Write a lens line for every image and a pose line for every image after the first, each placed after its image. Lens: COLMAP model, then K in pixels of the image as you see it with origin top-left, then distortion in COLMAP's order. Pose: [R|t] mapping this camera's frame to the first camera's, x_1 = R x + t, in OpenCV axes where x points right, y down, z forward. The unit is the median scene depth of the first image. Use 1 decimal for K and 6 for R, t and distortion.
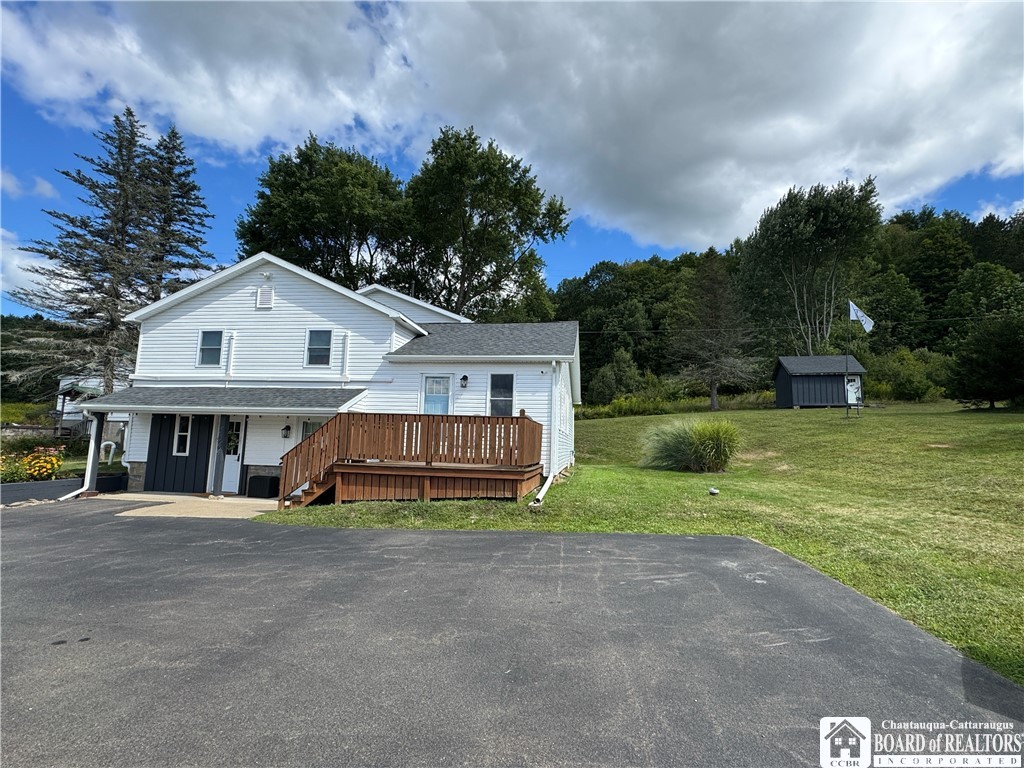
lens RADIAL K [[507.9, 0, 512.0], [0, 507.9, 384.0], [0, 0, 1]] dist [-0.003991, -0.001095]
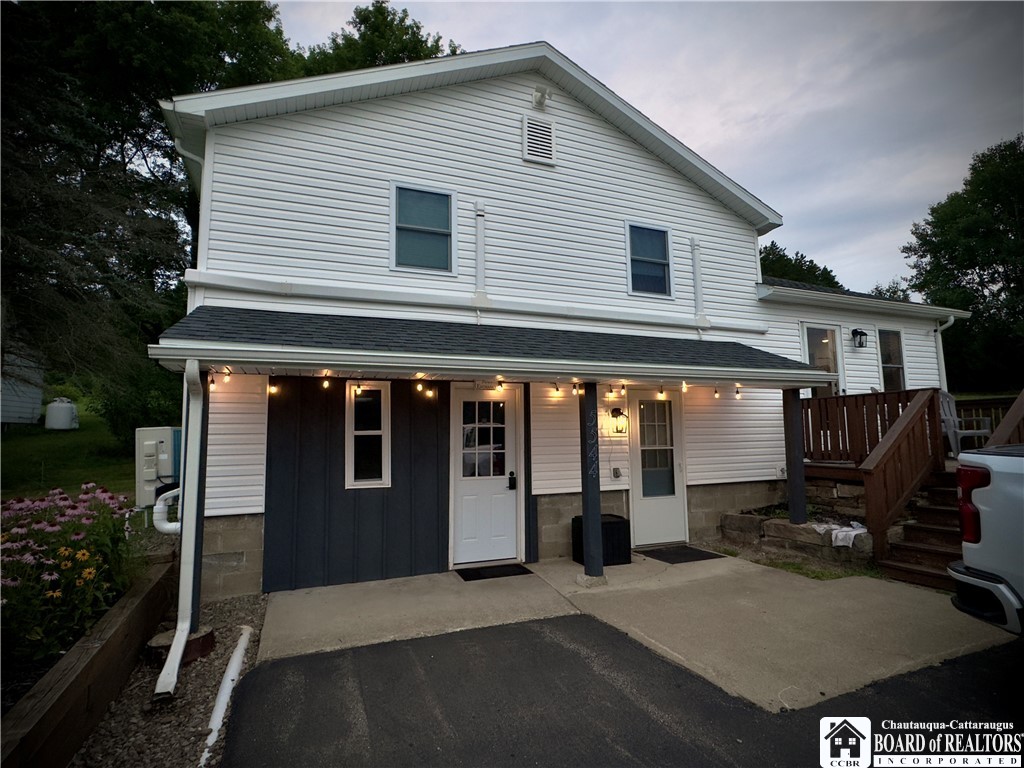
lens RADIAL K [[521.2, 0, 512.0], [0, 521.2, 384.0], [0, 0, 1]] dist [-0.002343, -0.000167]
pose [[0.861982, 0.012723, 0.506780, -0.749689], [-0.025846, 0.999488, 0.018867, 0.048504], [-0.506280, -0.029361, 0.861869, 0.580855]]
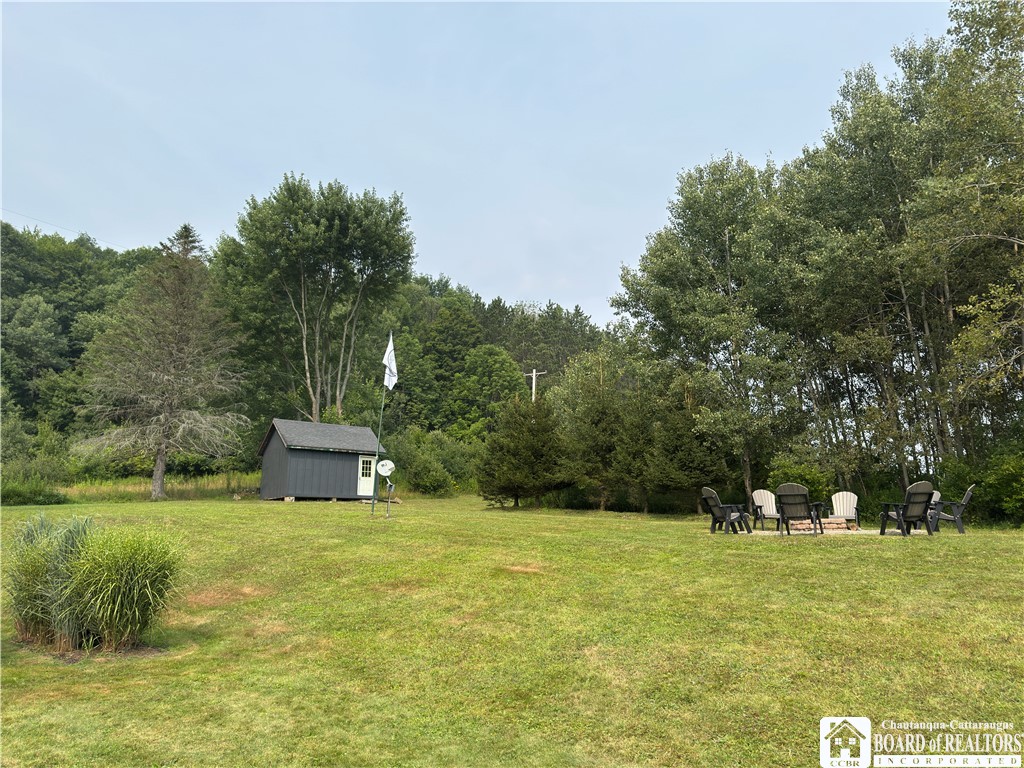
lens RADIAL K [[711.9, 0, 515.9], [0, 711.9, 404.1], [0, 0, 1]] dist [0.084849, -0.092703]
pose [[0.676583, 0.130653, 0.724683, 0.207684], [-0.070784, 0.991116, -0.112602, 0.024940], [-0.732957, 0.024889, 0.679820, 0.443466]]
